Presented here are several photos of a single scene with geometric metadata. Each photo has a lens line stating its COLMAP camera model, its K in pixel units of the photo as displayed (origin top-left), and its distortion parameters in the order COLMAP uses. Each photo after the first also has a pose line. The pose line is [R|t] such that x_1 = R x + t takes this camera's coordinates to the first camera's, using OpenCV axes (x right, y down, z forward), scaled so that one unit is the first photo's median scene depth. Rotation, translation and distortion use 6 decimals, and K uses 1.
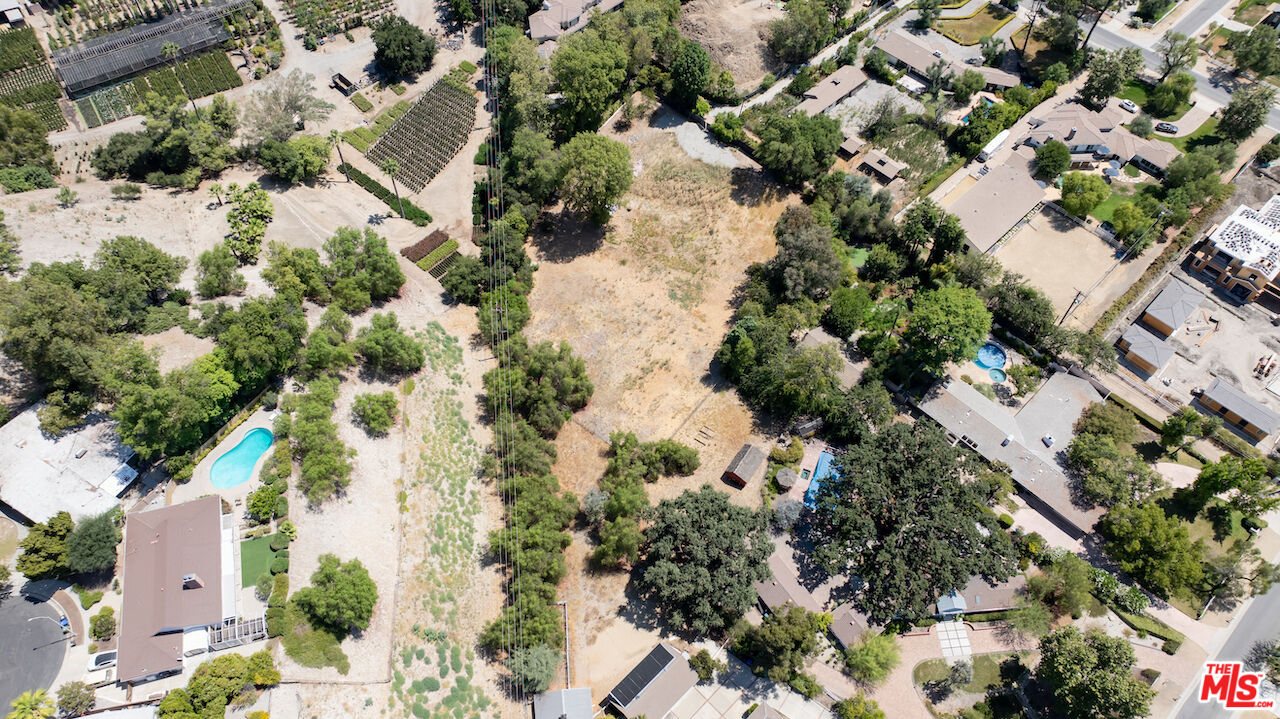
lens RADIAL K [[897.0, 0, 650.5], [0, 897.0, 363.9], [0, 0, 1]] dist [-0.034696, 0.036181]
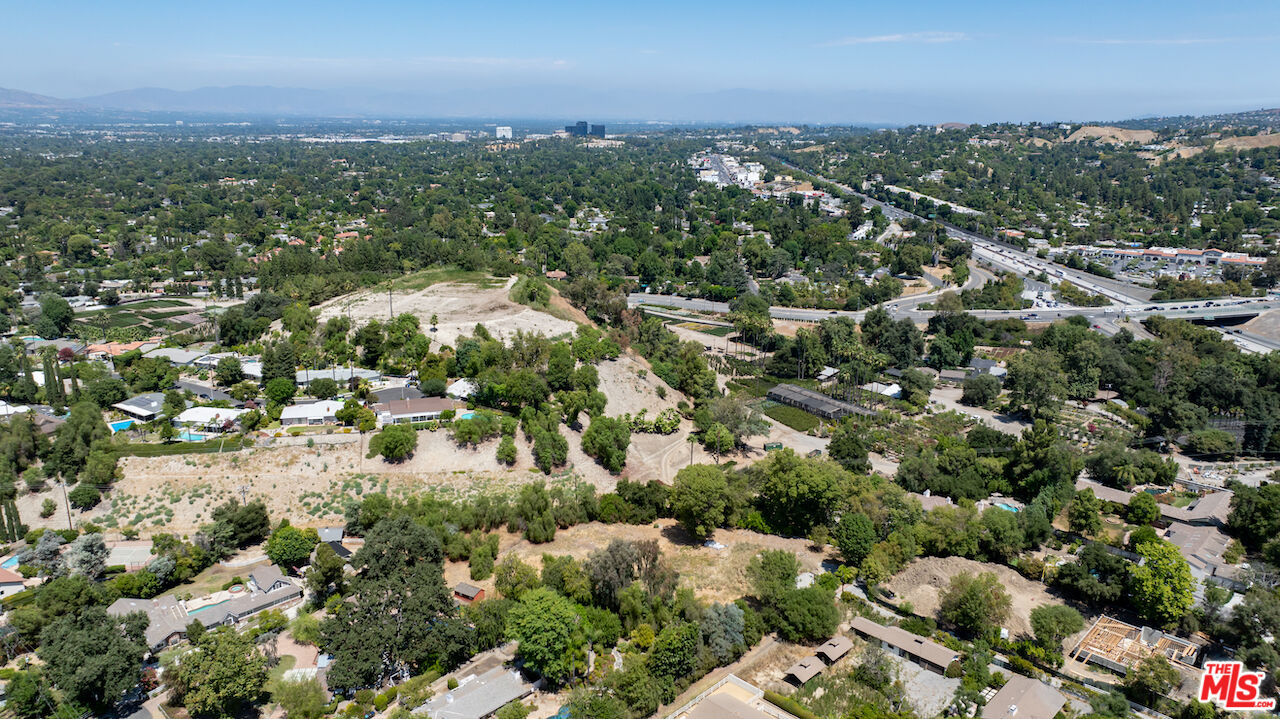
lens RADIAL K [[897.0, 0, 644.0], [0, 897.0, 367.9], [0, 0, 1]] dist [-0.034696, 0.036181]
pose [[0.034215, 0.261611, -0.964567, 1.273332], [-0.822630, 0.555450, 0.121470, -0.440134], [0.567547, 0.789325, 0.234214, 0.515250]]
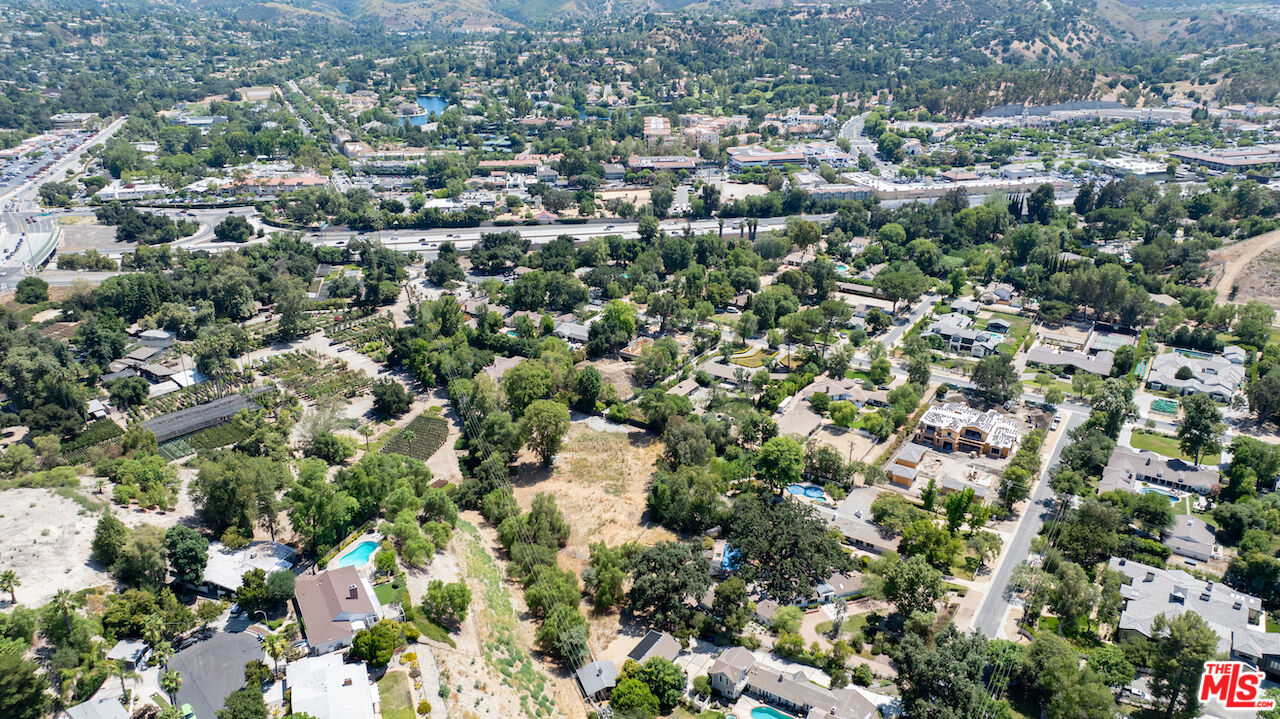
lens RADIAL K [[897.0, 0, 657.5], [0, 897.0, 367.8], [0, 0, 1]] dist [-0.034696, 0.036181]
pose [[0.971761, -0.093344, 0.216721, -0.215202], [0.195471, 0.832913, -0.517732, 0.588811], [-0.132183, 0.545474, 0.827639, -0.401392]]
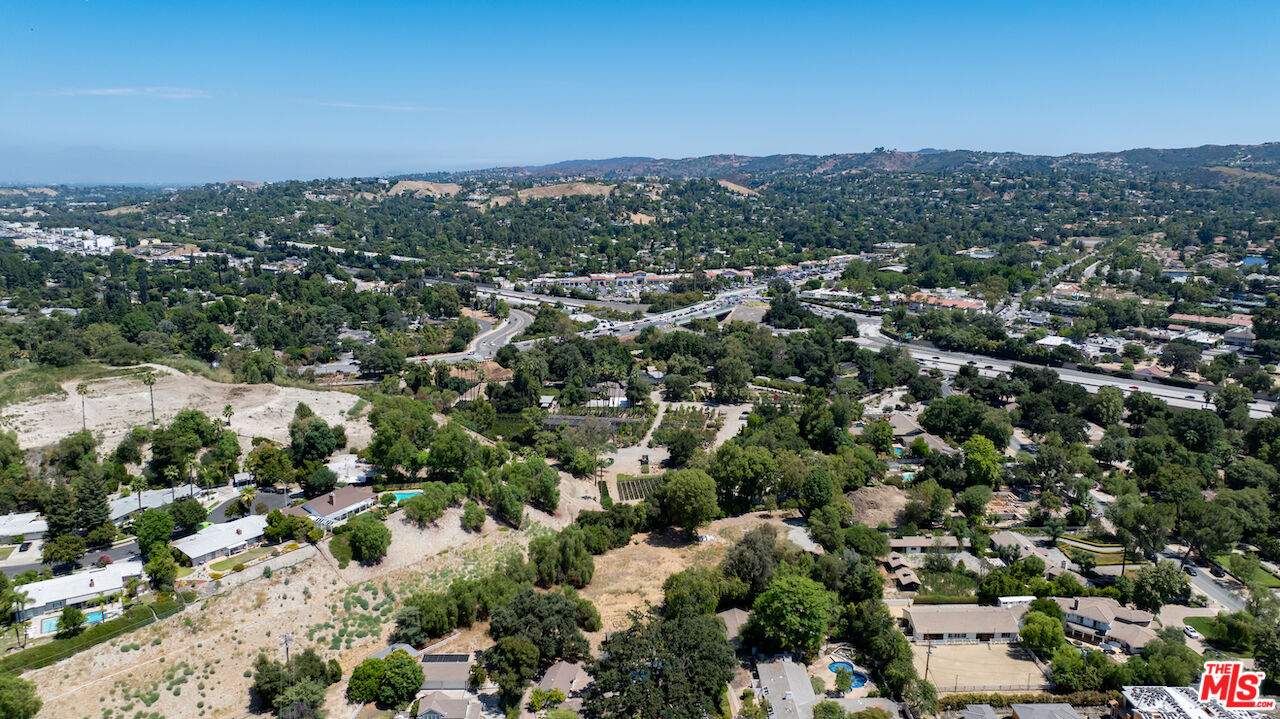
lens RADIAL K [[897.0, 0, 644.0], [0, 897.0, 356.2], [0, 0, 1]] dist [-0.034696, 0.036181]
pose [[0.722877, 0.127243, -0.679160, 0.935353], [-0.563183, 0.677975, -0.472414, 0.414064], [0.400342, 0.723989, 0.561753, -0.057573]]
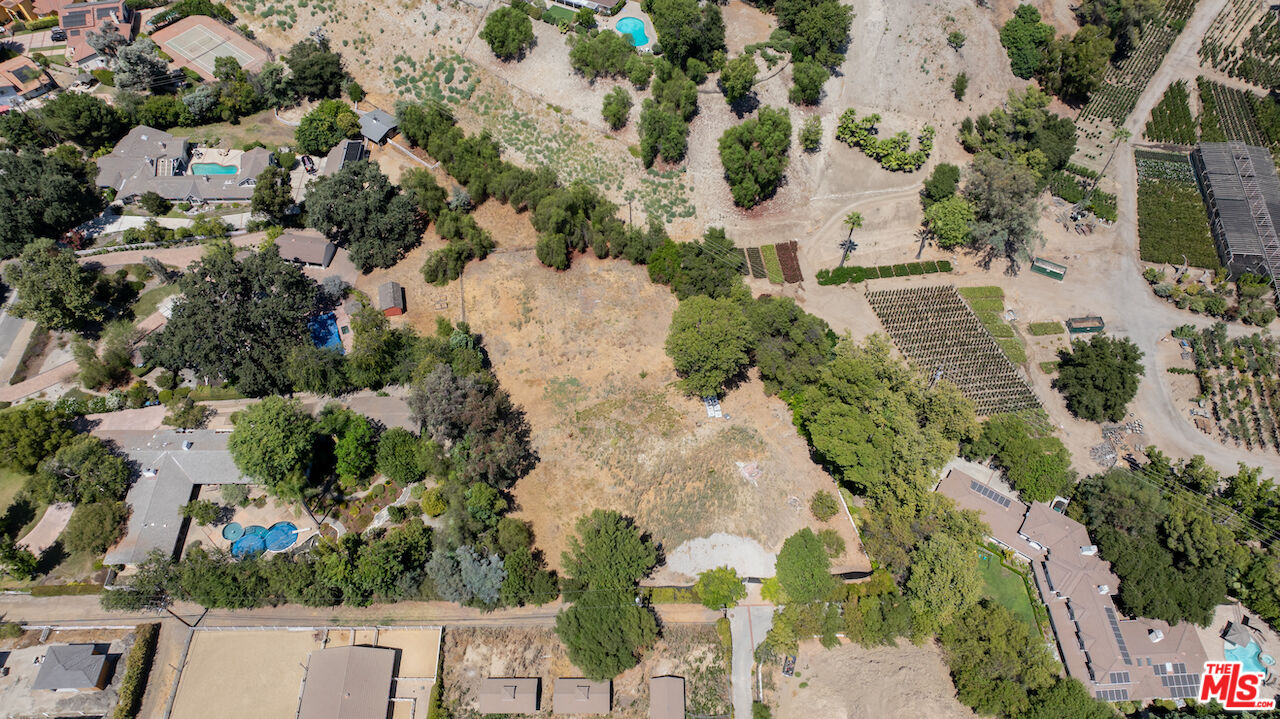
lens RADIAL K [[897.0, 0, 640.2], [0, 897.0, 354.3], [0, 0, 1]] dist [-0.034696, 0.036181]
pose [[-0.686938, 0.579760, -0.438172, 0.399467], [-0.604173, -0.120548, 0.787682, -0.917965], [0.403846, 0.805820, 0.433084, 0.644214]]
